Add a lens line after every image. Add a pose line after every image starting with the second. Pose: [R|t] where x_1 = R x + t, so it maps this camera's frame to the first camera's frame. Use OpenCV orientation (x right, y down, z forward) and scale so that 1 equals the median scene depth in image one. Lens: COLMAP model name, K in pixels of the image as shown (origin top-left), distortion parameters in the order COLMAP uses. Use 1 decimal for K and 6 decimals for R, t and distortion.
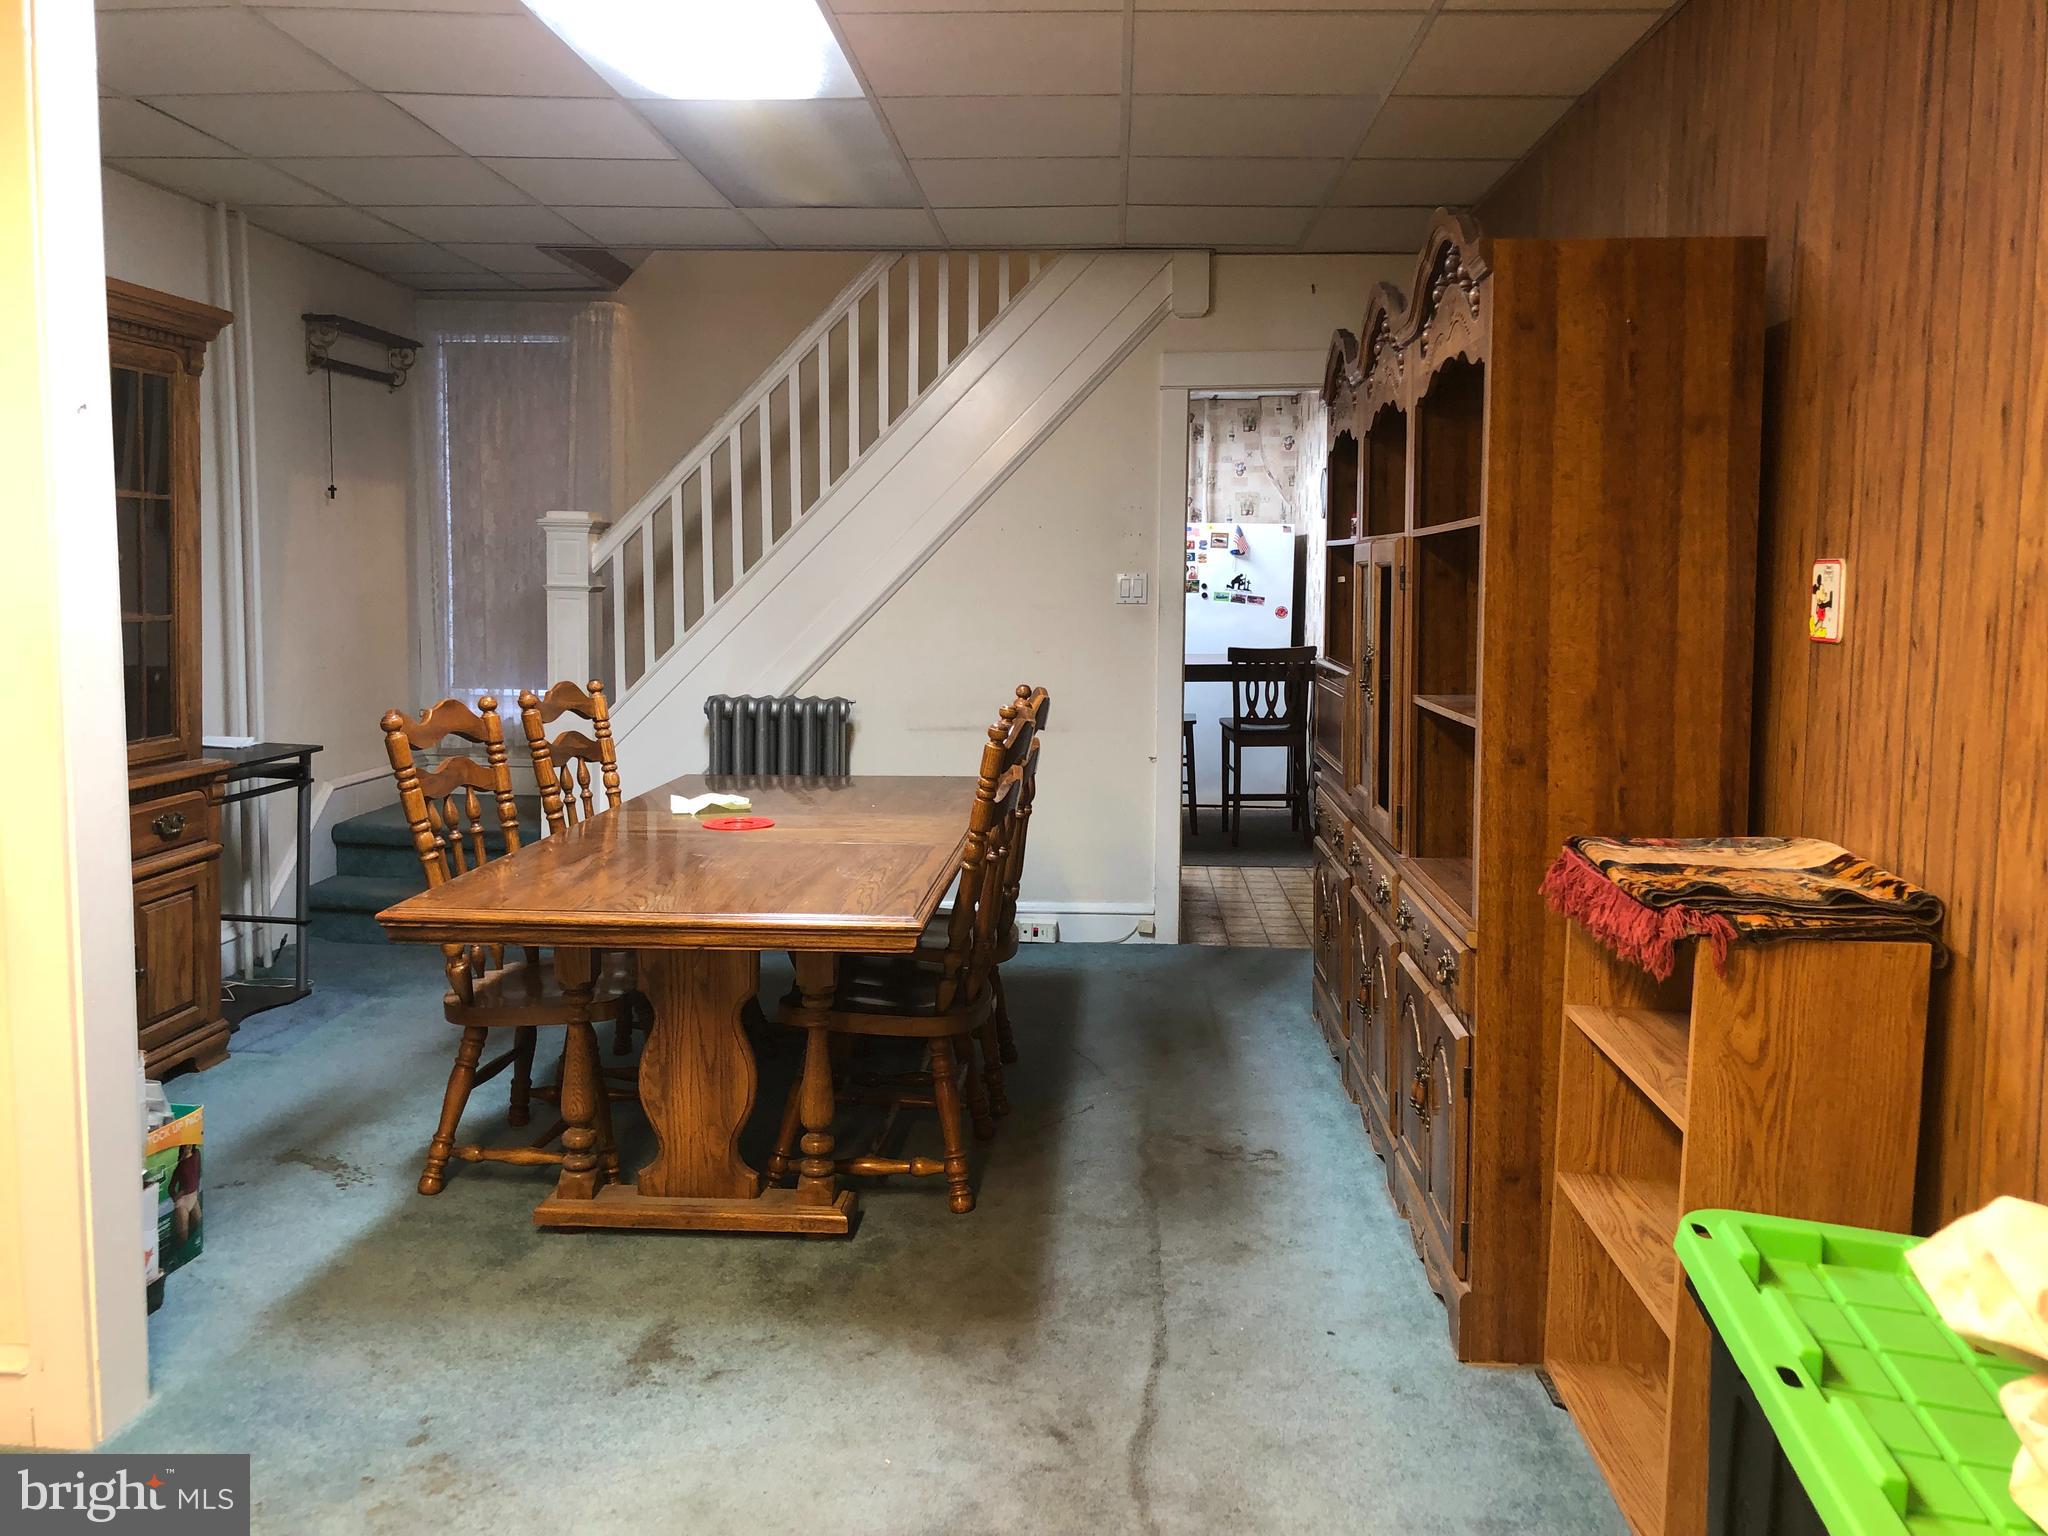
lens RADIAL K [[1685.5, 0, 1024.8], [0, 1685.5, 767.6], [0, 0, 1]] dist [0.051637, -0.047371]
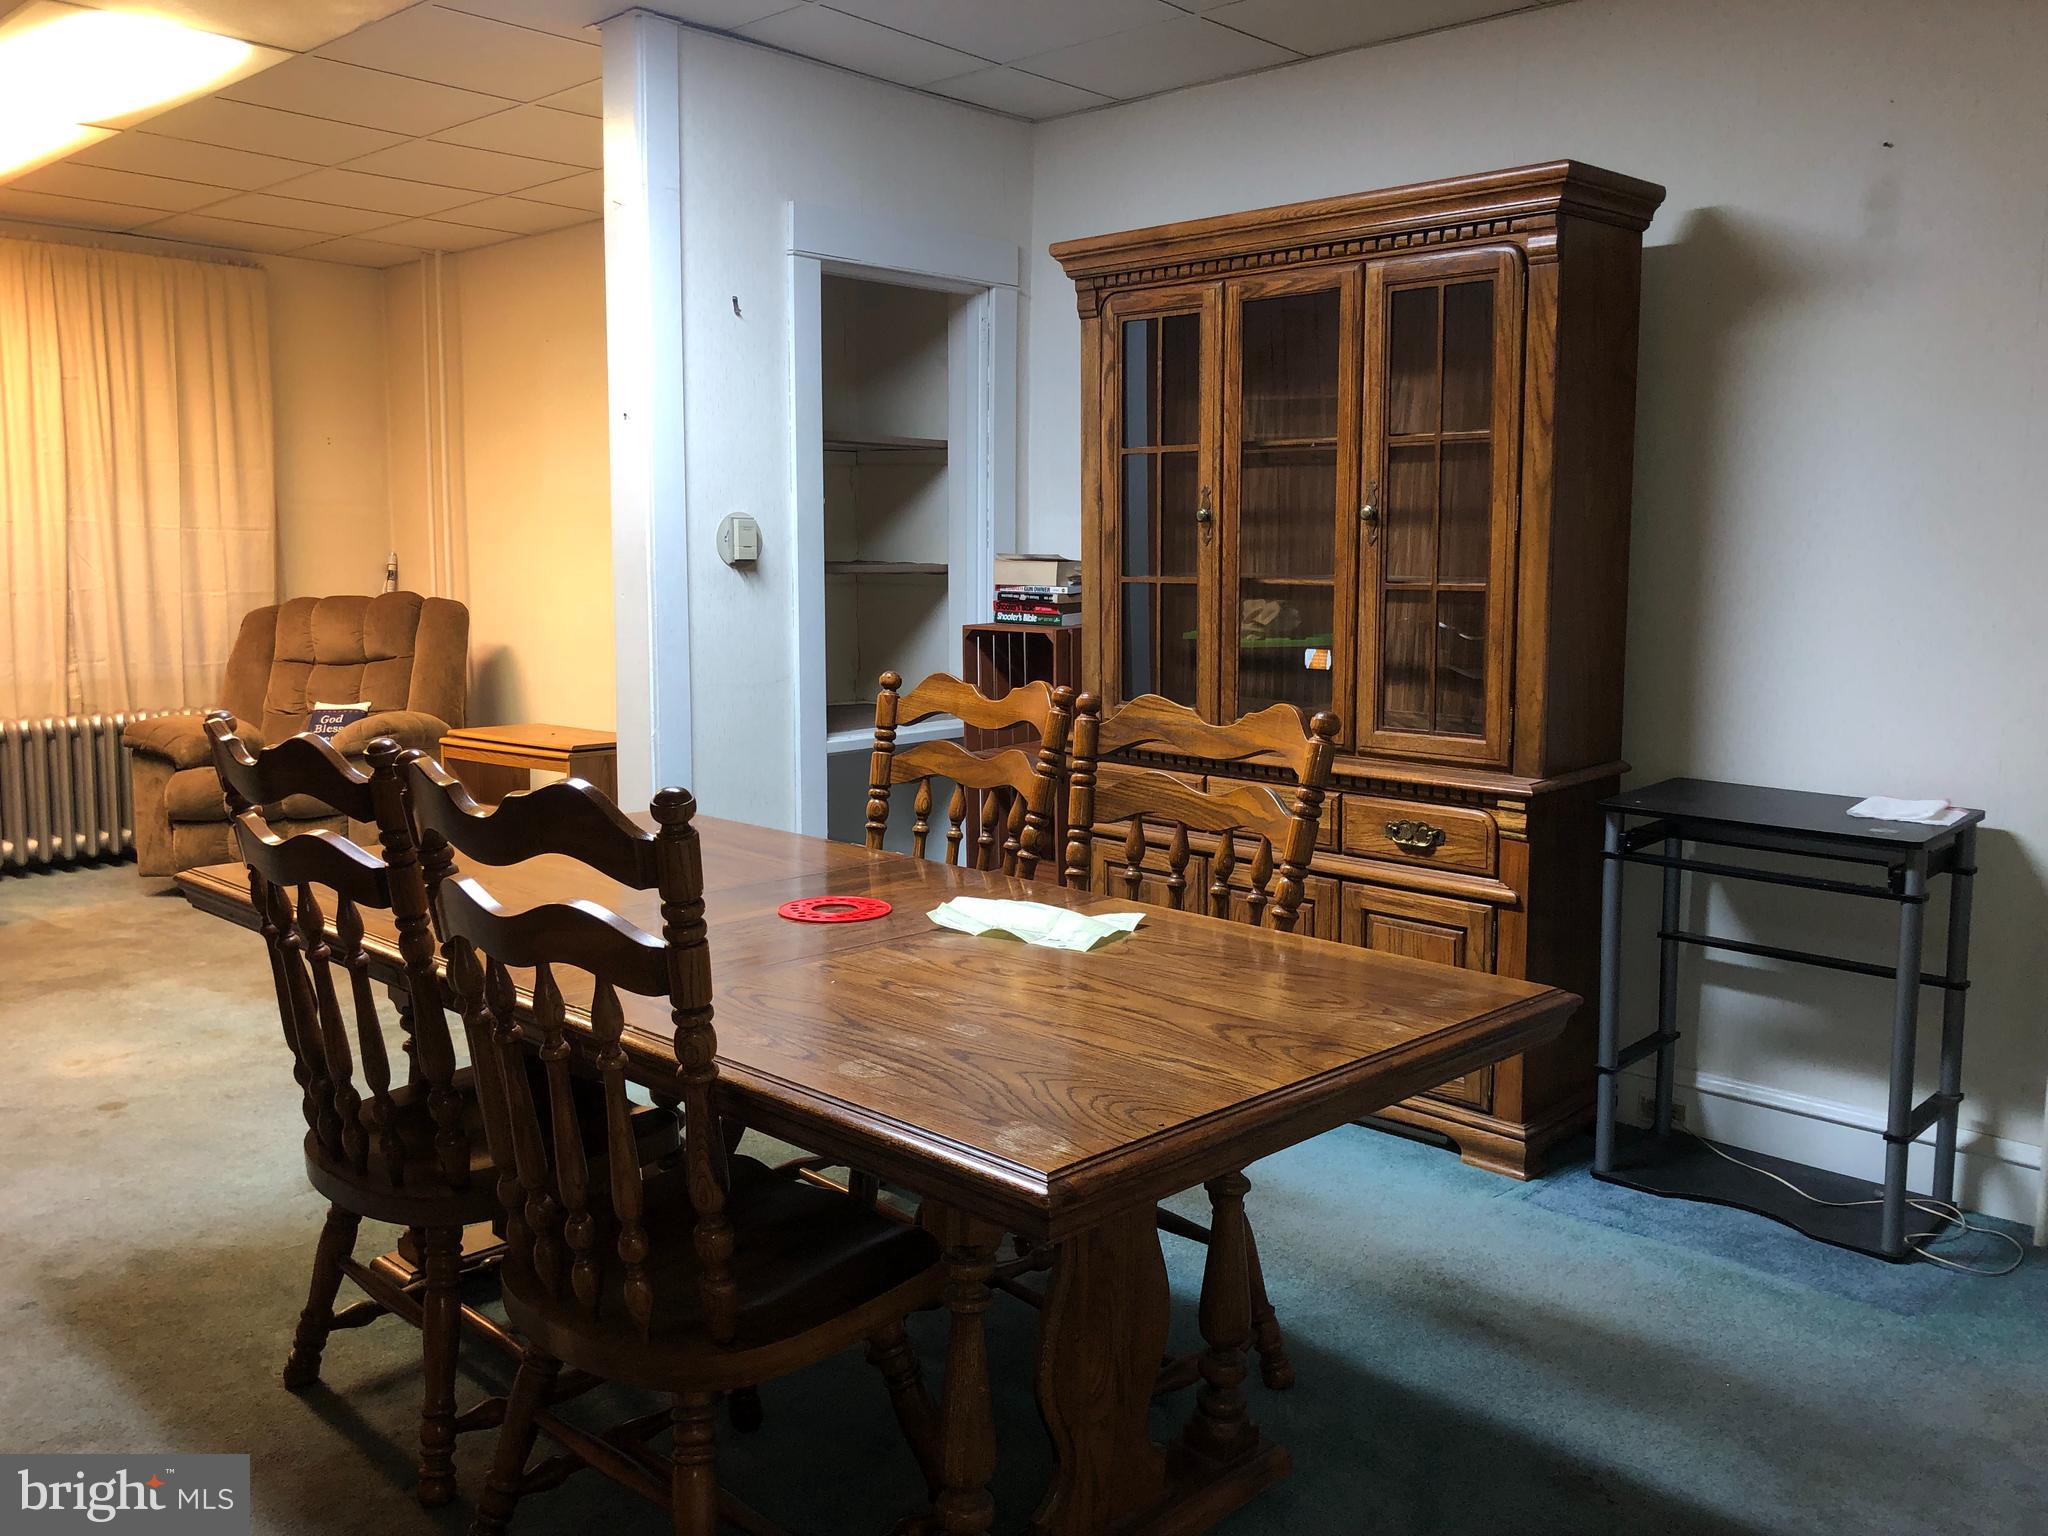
lens RADIAL K [[1685.5, 0, 1036.9], [0, 1685.5, 763.9], [0, 0, 1]] dist [0.051637, -0.047371]
pose [[-0.643469, 0.078042, -0.761484, 0.259524], [-0.095364, 0.978866, 0.180905, -0.136769], [0.759509, 0.189025, -0.622427, 1.430242]]
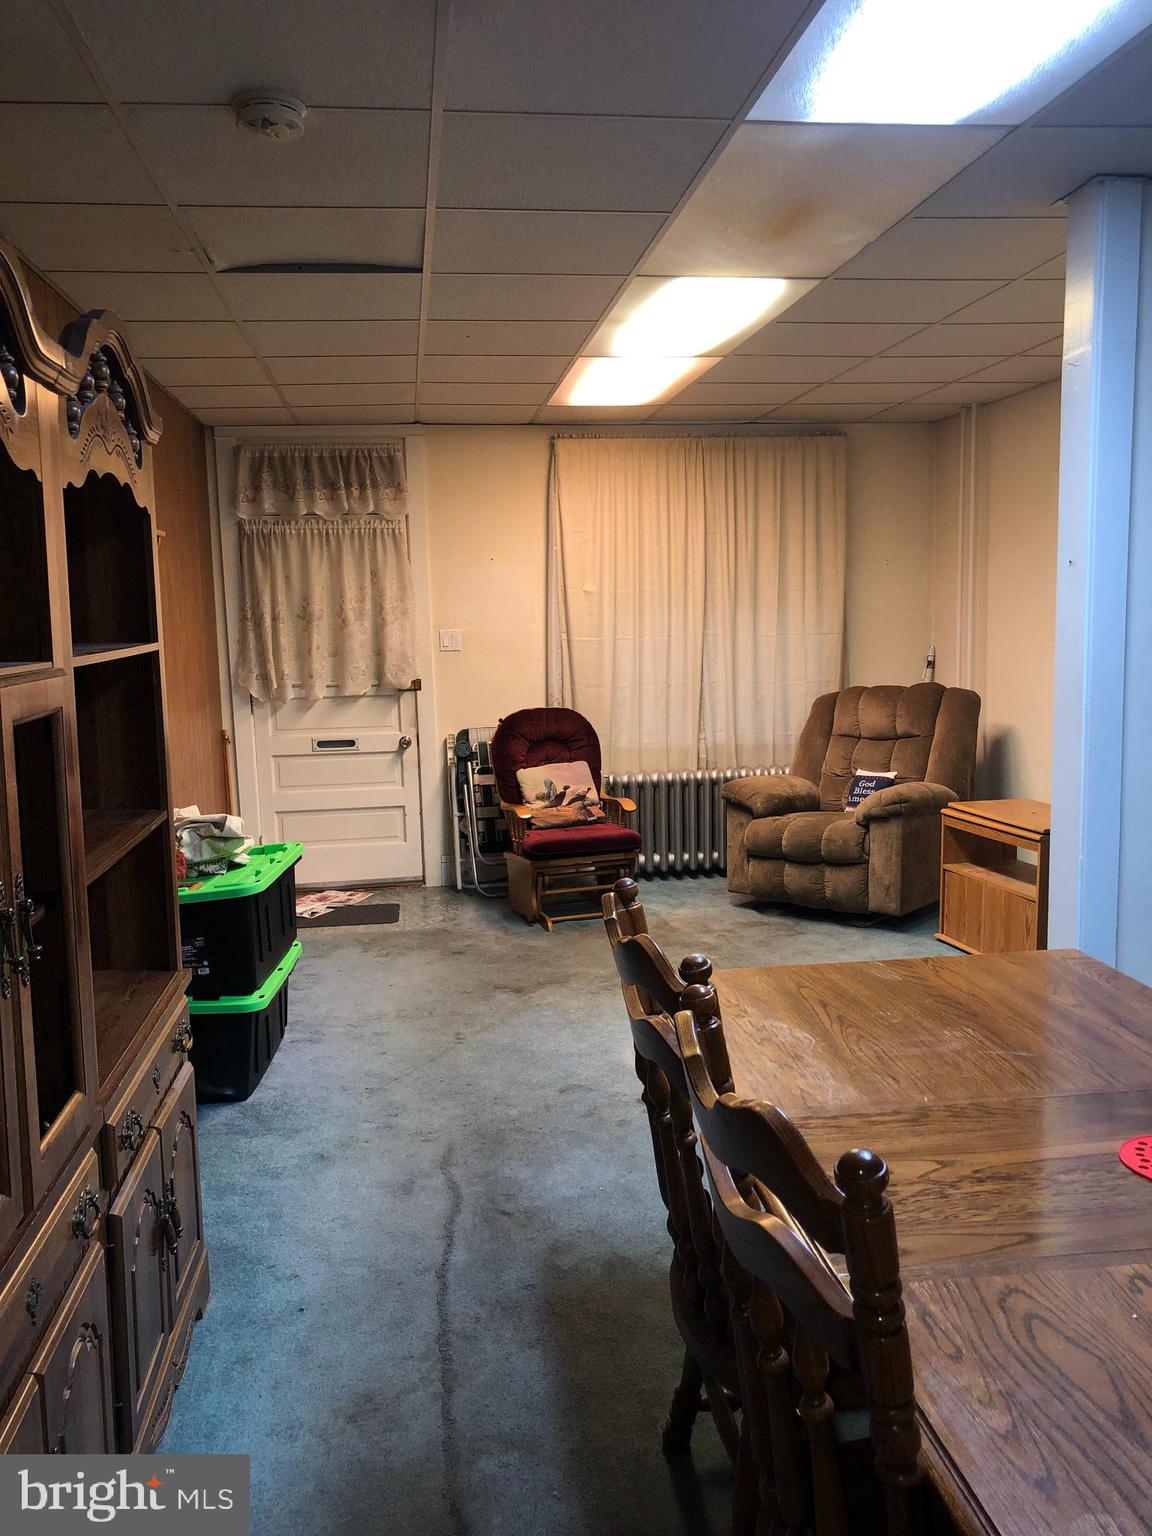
lens RADIAL K [[1264.1, 0, 568.1], [0, 1264.1, 777.0], [0, 0, 1]] dist [0.051637, -0.047371]
pose [[-0.983340, 0.032590, -0.178832, 0.104292], [-0.010116, 0.972461, 0.232846, -0.184059], [0.181496, 0.230775, -0.955930, 1.326765]]
